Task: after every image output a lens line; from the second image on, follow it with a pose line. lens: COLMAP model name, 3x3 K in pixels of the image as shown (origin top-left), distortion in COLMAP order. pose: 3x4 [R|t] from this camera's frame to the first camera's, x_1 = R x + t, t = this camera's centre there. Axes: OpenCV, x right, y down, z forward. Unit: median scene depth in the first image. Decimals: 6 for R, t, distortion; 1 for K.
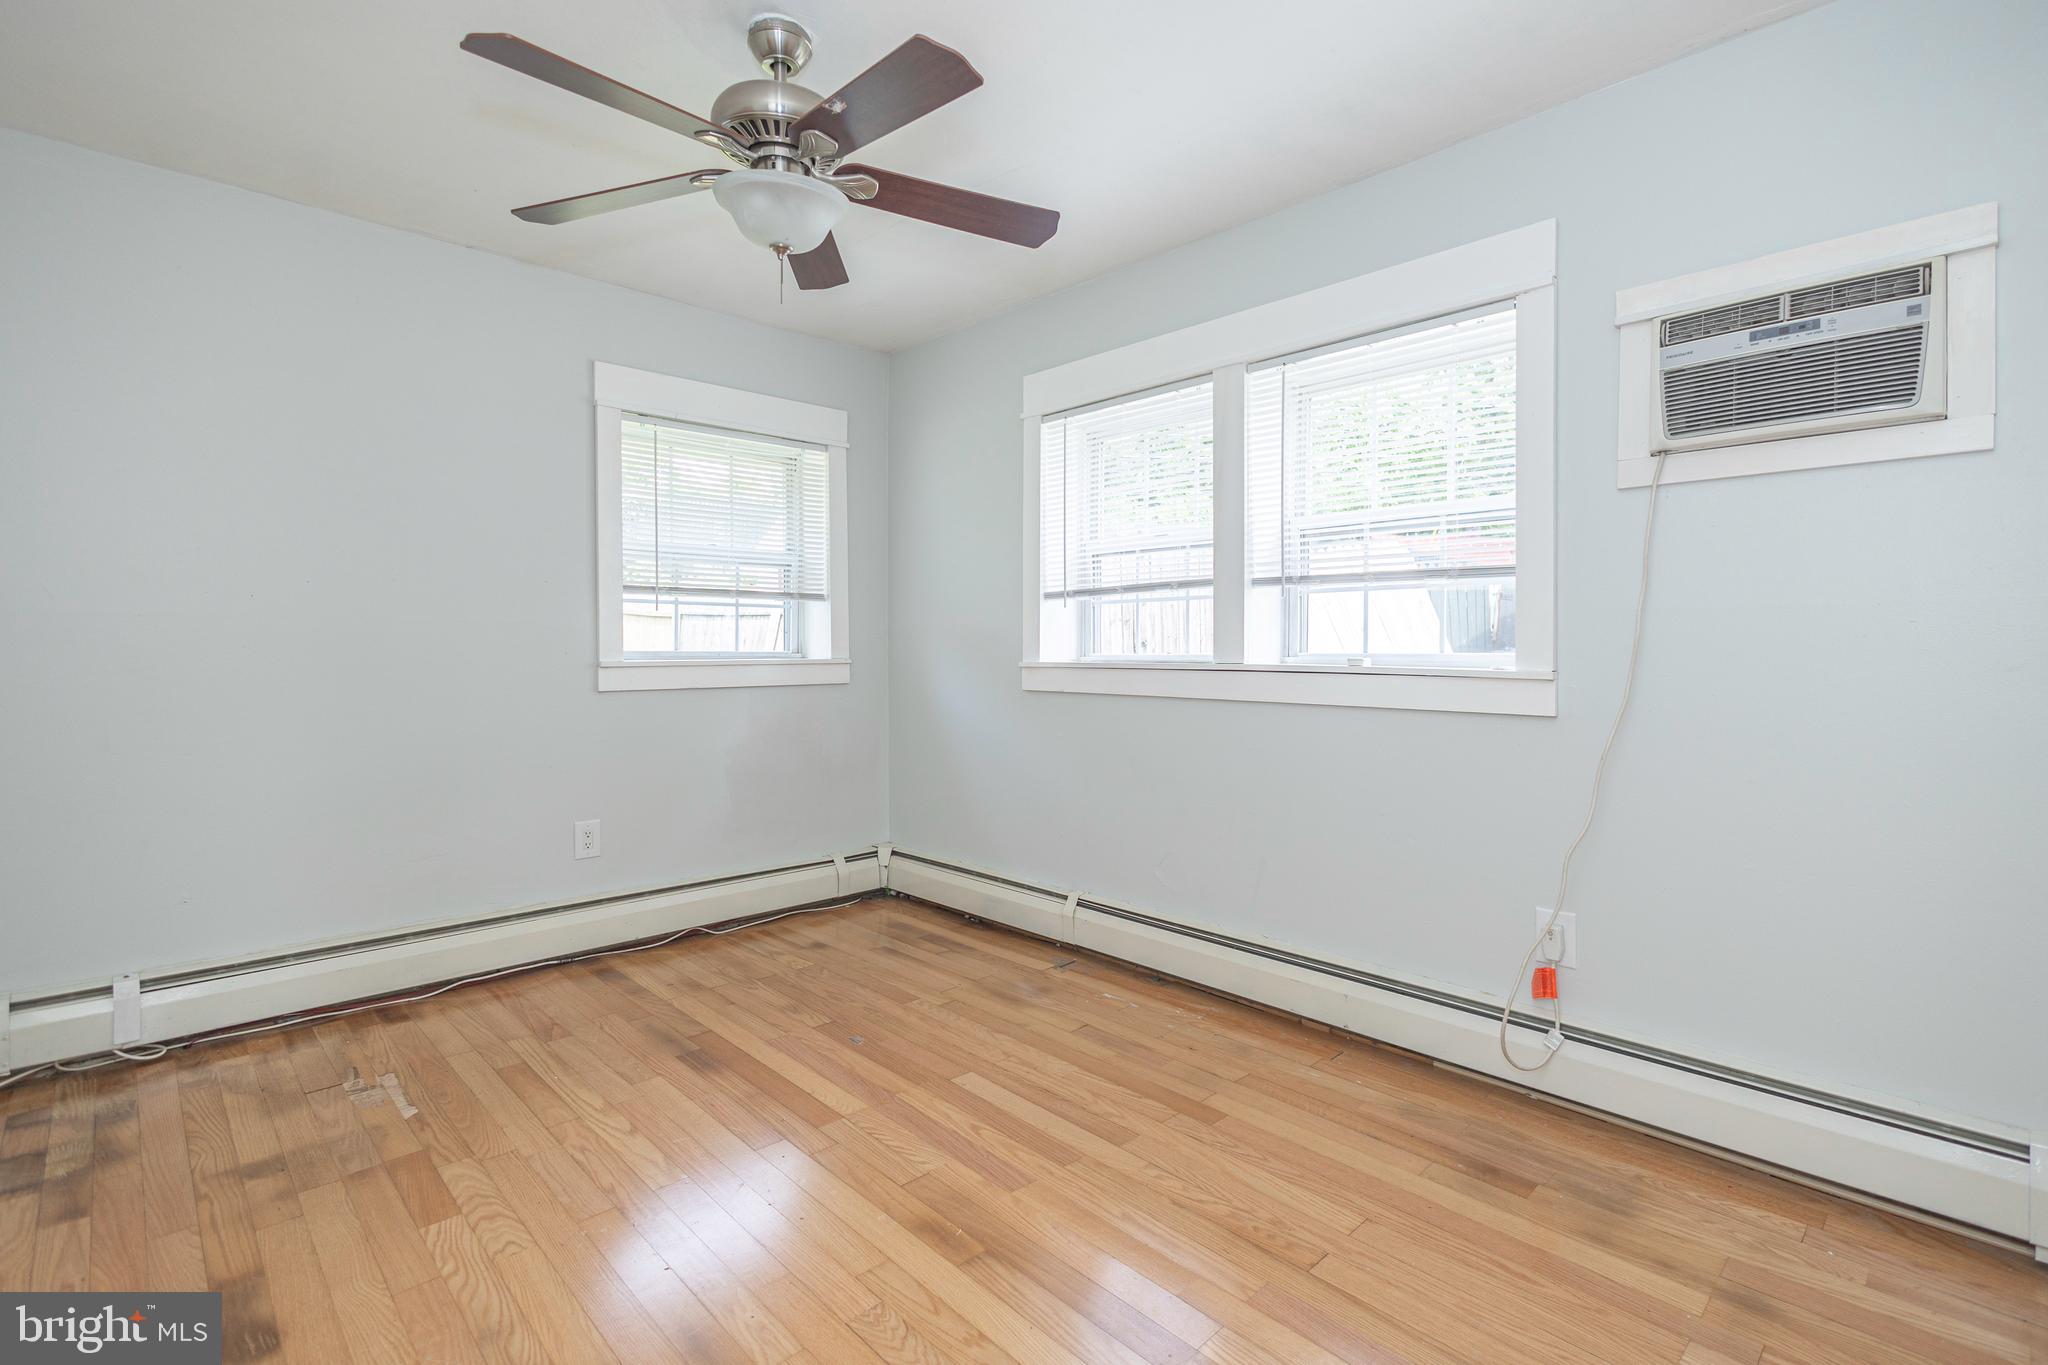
lens RADIAL K [[948.0, 0, 1023.8], [0, 948.0, 643.2], [0, 0, 1]] dist [0.002443, -0.000497]
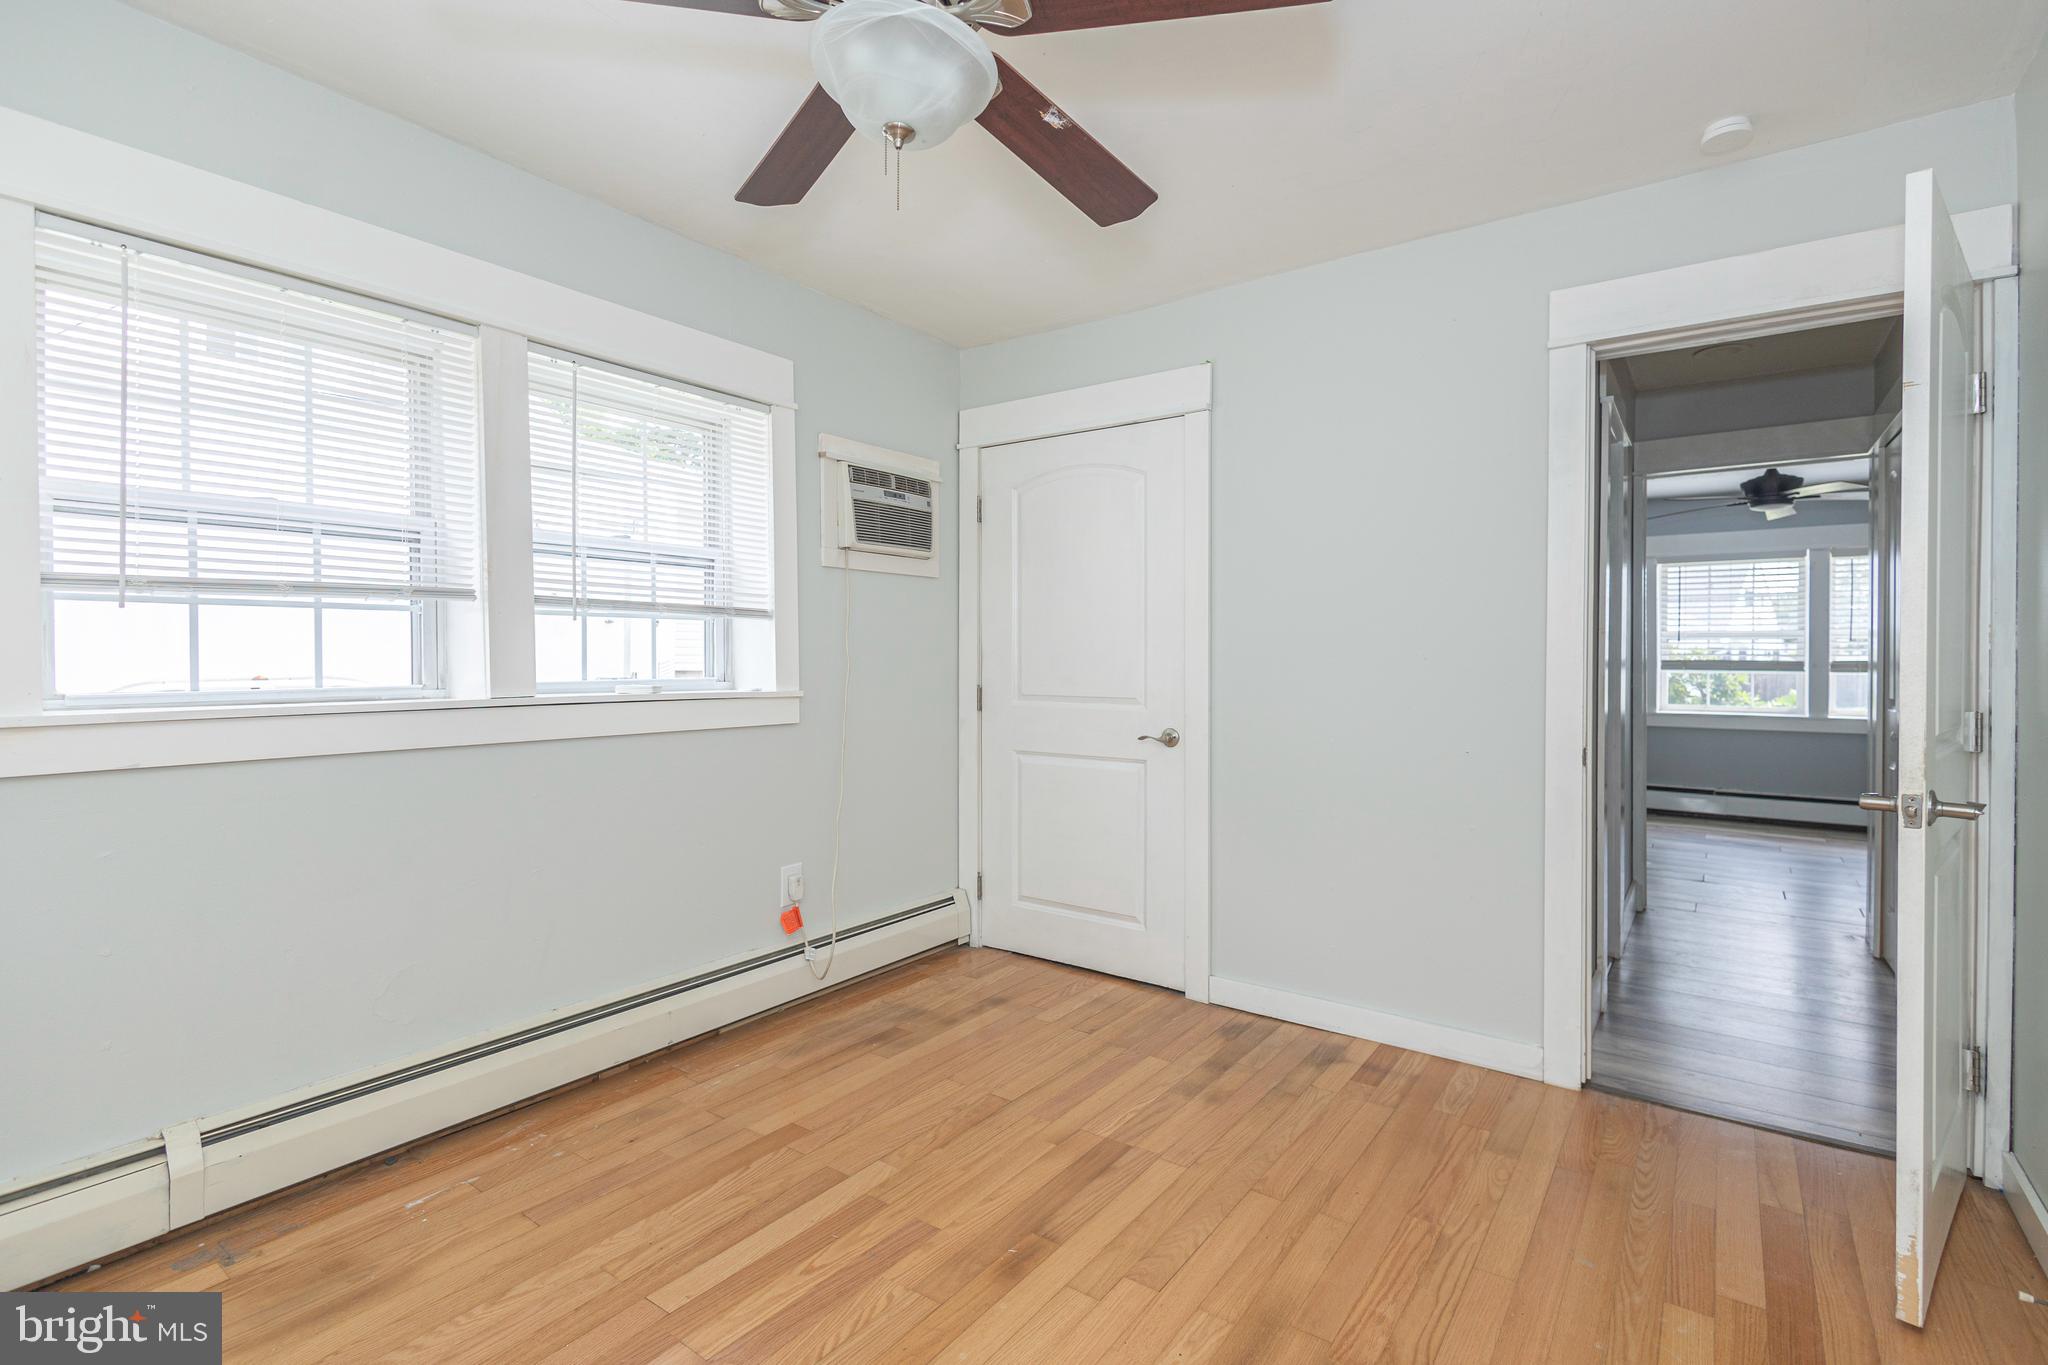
lens RADIAL K [[948.0, 0, 1023.8], [0, 948.0, 643.2], [0, 0, 1]] dist [0.002443, -0.000497]
pose [[-0.179466, 0.014485, 0.983657, -0.872301], [-0.005275, 0.999863, -0.015687, -0.019462], [-0.983750, -0.008004, -0.179365, 0.937921]]
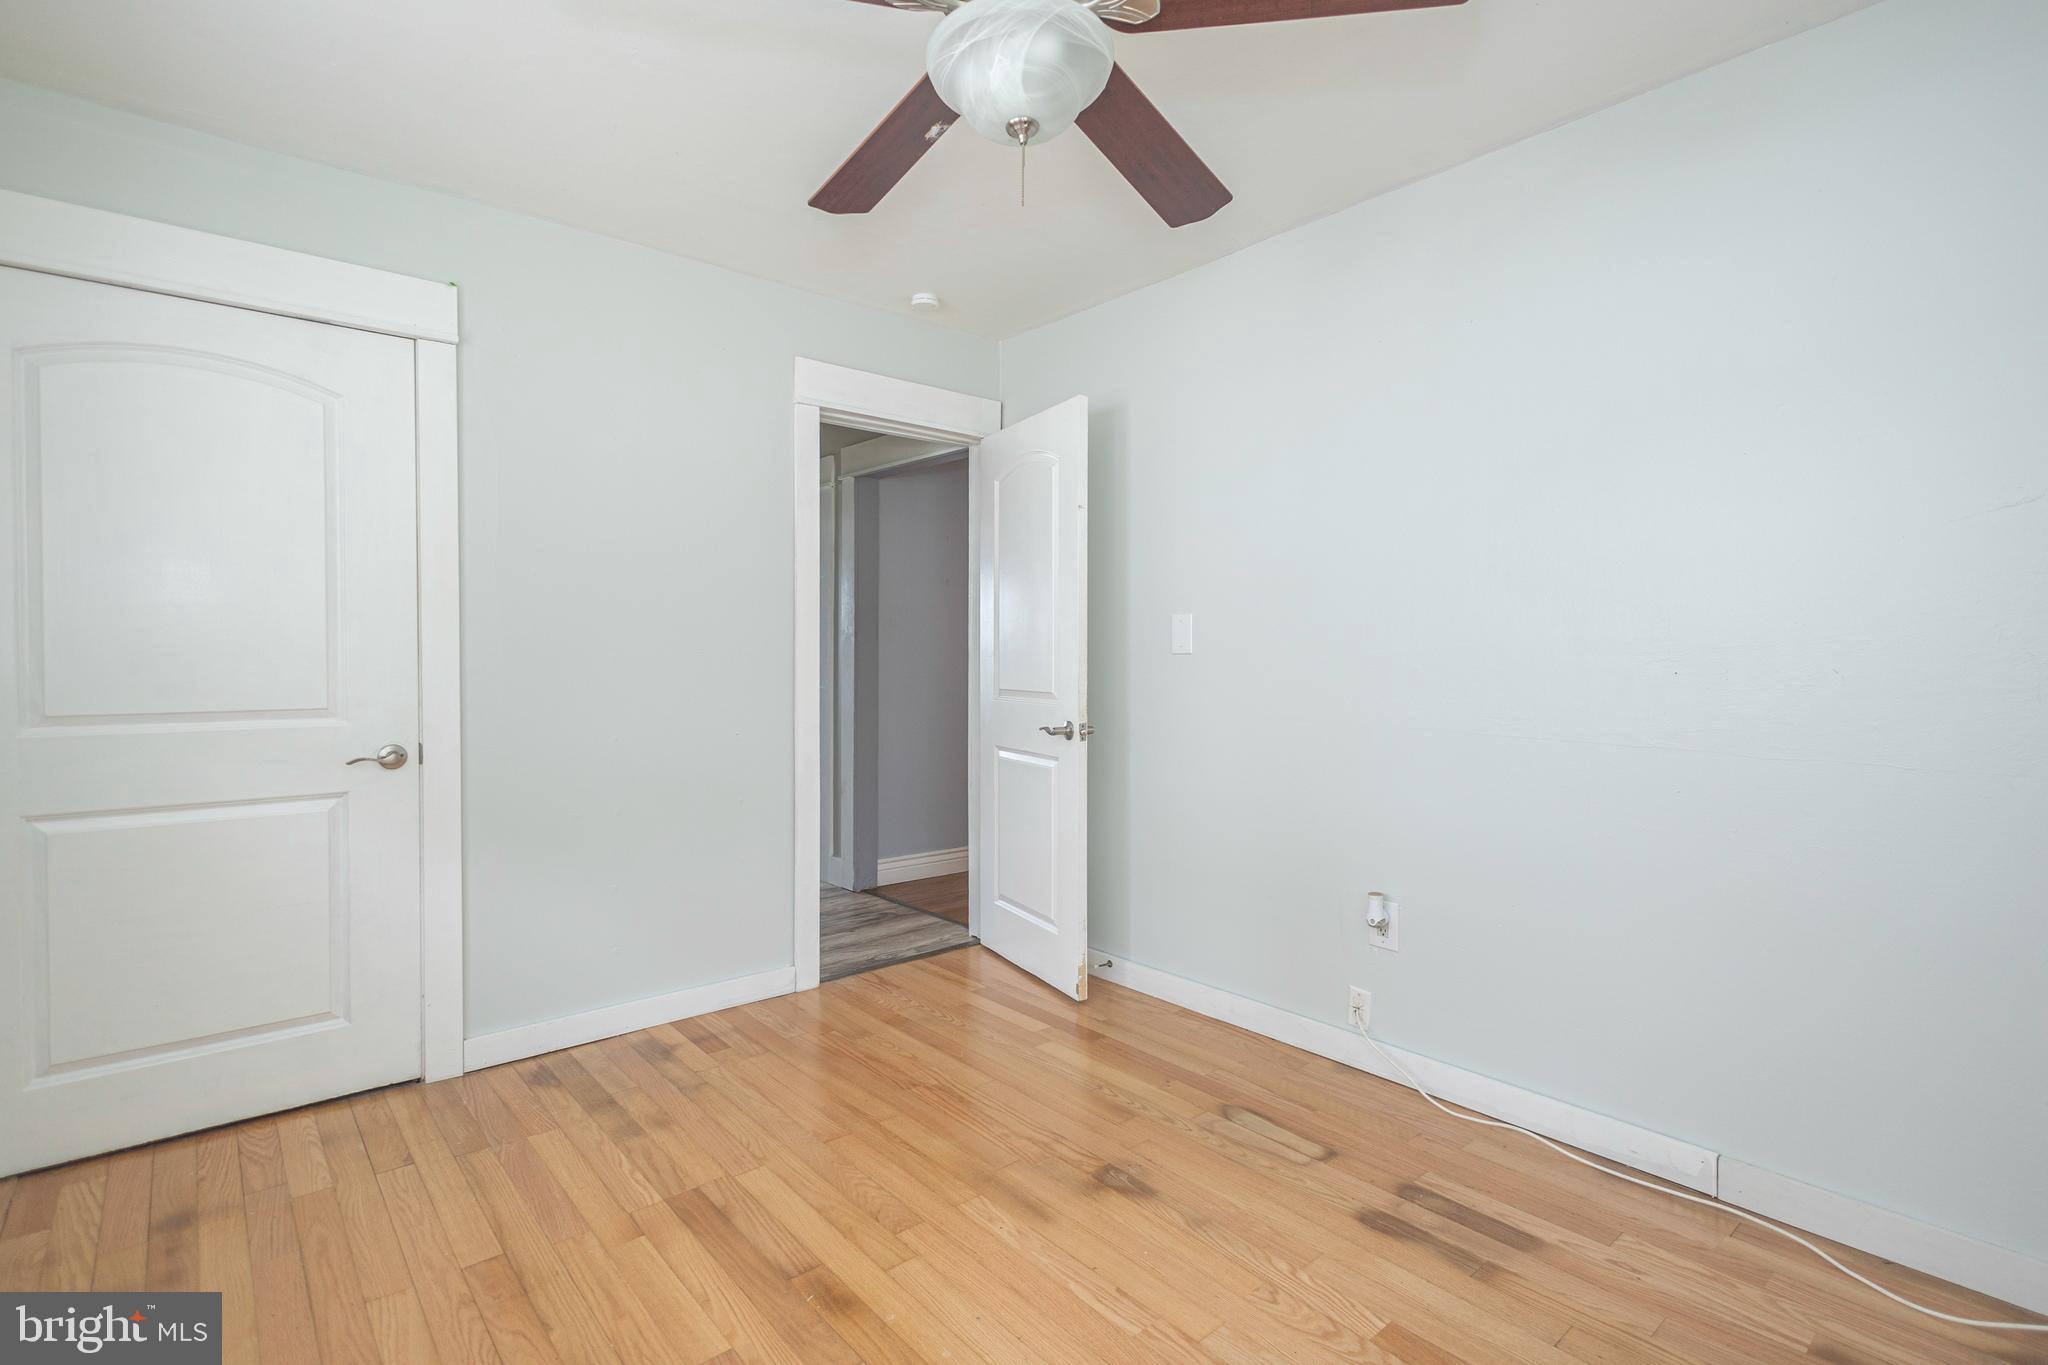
lens RADIAL K [[973.8, 0, 1022.9], [0, 973.8, 645.9], [0, 0, 1]] dist [0.000586, 0.000039]
pose [[-0.998585, -0.001167, 0.053161, -0.263913], [-0.001716, 0.999946, -0.010285, -0.017594], [-0.053146, -0.010361, -0.998533, 1.566904]]
